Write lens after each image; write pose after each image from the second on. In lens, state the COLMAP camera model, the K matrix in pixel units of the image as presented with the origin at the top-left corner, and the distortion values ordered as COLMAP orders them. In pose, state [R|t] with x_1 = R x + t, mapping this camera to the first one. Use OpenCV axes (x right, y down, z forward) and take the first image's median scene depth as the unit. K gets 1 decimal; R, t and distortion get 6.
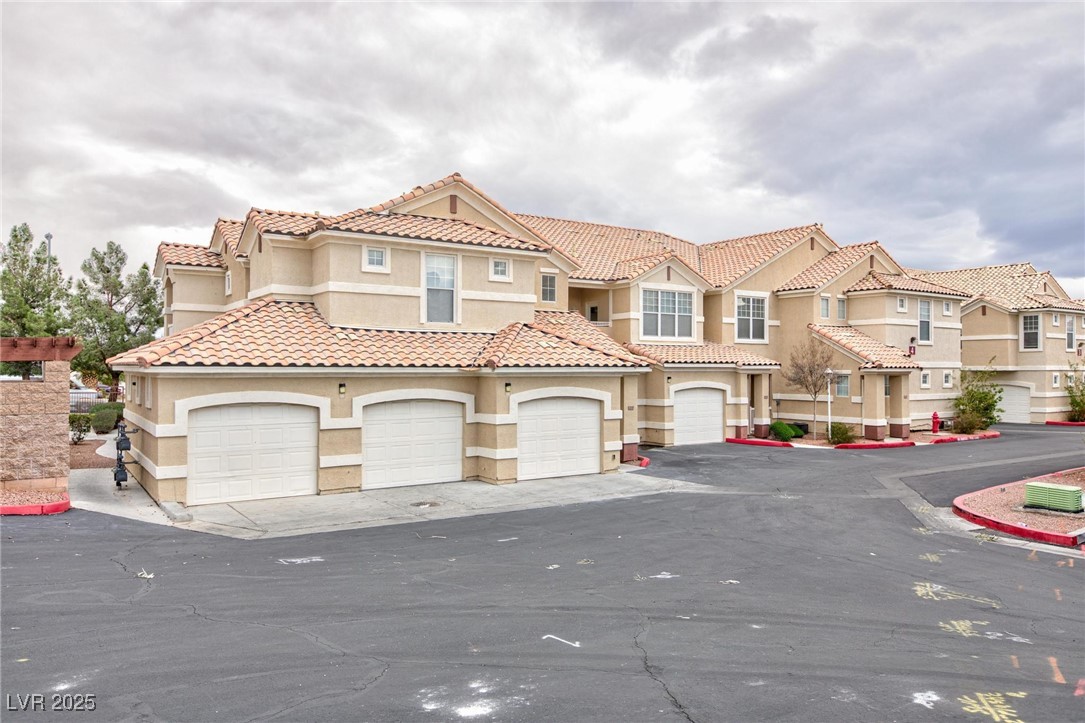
lens RADIAL K [[757.1, 0, 542.5], [0, 757.1, 361.5], [0, 0, 1]] dist [-0.003120, -0.000375]
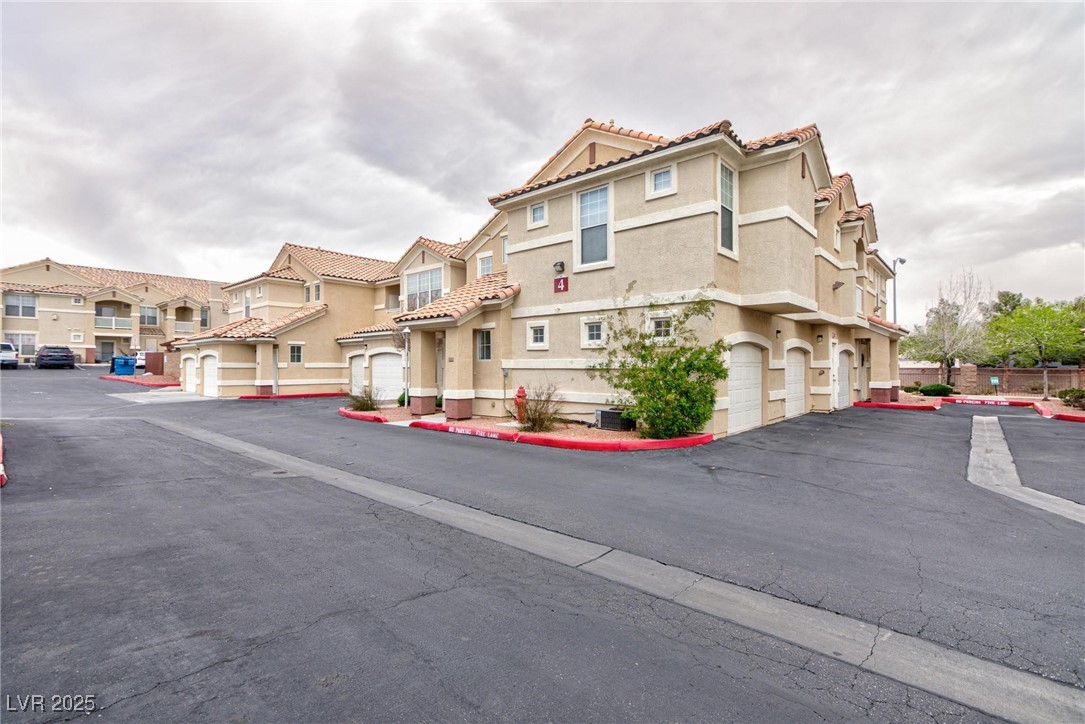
lens RADIAL K [[502.6, 0, 537.4], [0, 502.6, 360.4], [0, 0, 1]] dist [0.004503, 0.001539]
pose [[0.245379, -0.017379, -0.969272, 1.022494], [-0.000137, 0.999839, -0.017962, 0.060882], [0.969427, 0.004540, 0.245337, 1.048071]]
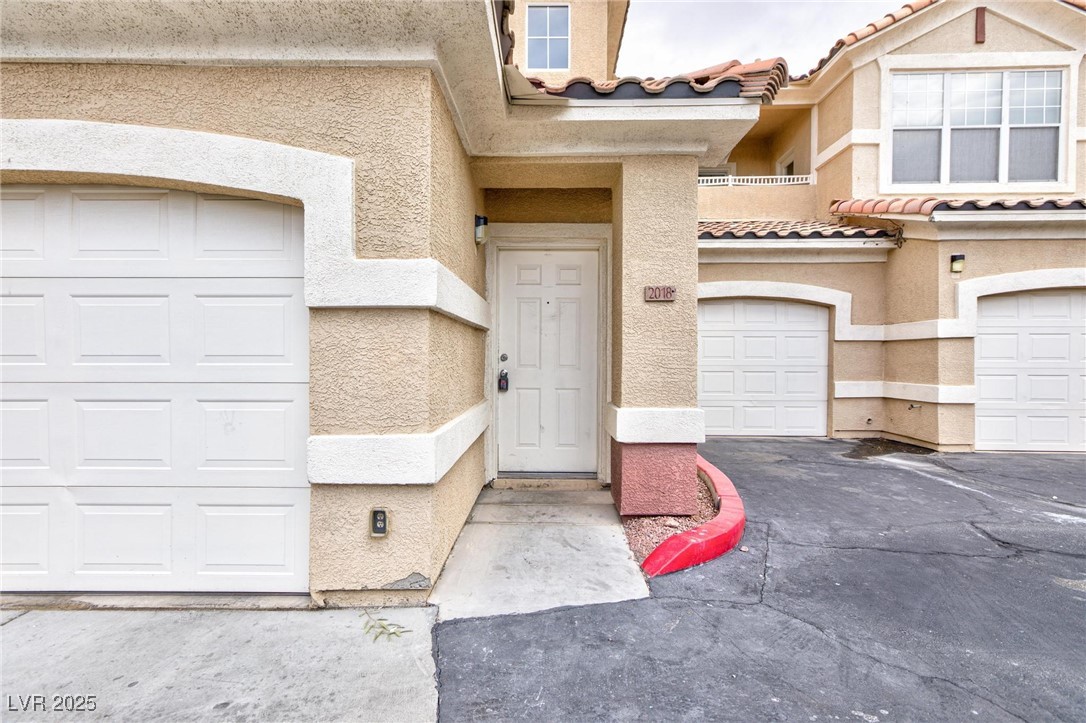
lens RADIAL K [[503.1, 0, 537.9], [0, 503.1, 359.9], [0, 0, 1]] dist [0.004503, 0.001539]
pose [[0.815489, 0.008814, -0.578706, 0.140936], [0.001447, 0.999850, 0.017268, 0.062861], [0.578771, -0.014919, 0.815353, 0.677409]]
